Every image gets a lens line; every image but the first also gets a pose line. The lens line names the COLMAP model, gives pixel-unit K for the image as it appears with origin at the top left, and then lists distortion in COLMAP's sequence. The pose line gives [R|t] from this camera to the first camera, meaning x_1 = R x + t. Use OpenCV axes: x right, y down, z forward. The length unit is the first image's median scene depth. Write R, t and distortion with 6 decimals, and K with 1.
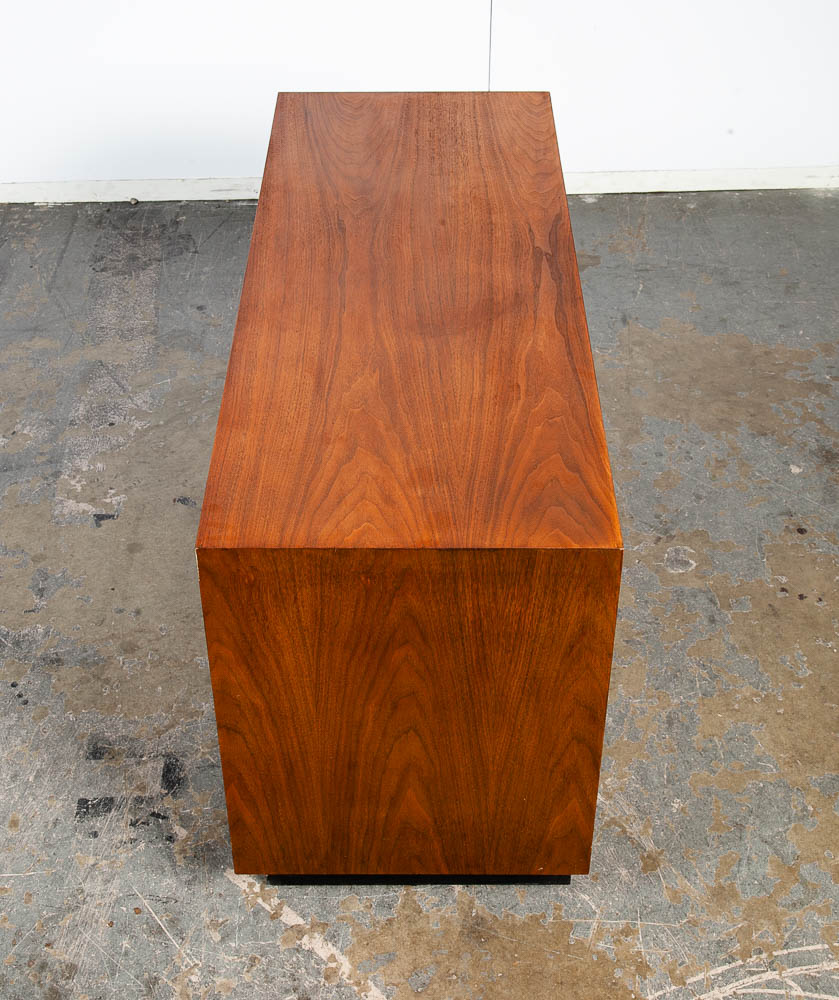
lens RADIAL K [[1430.2, 0, 417.4], [0, 1430.2, 490.0], [0, 0, 1]] dist [0.068053, 0.000000]
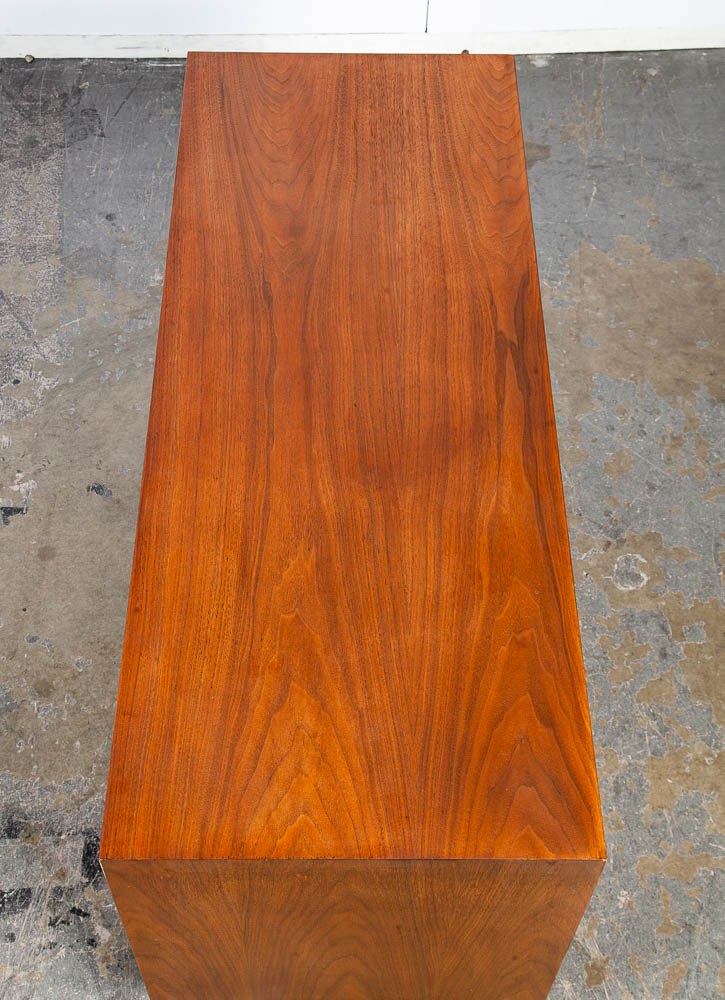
lens RADIAL K [[1305.4, 0, 357.0], [0, 1305.4, 490.0], [0, 0, 1]] dist [0.106834, 0.000000]
pose [[0.999828, 0.004840, 0.017923, -0.013343], [-0.009401, 0.964492, 0.263946, -0.265503], [-0.016009, -0.264069, 0.964371, 0.219178]]
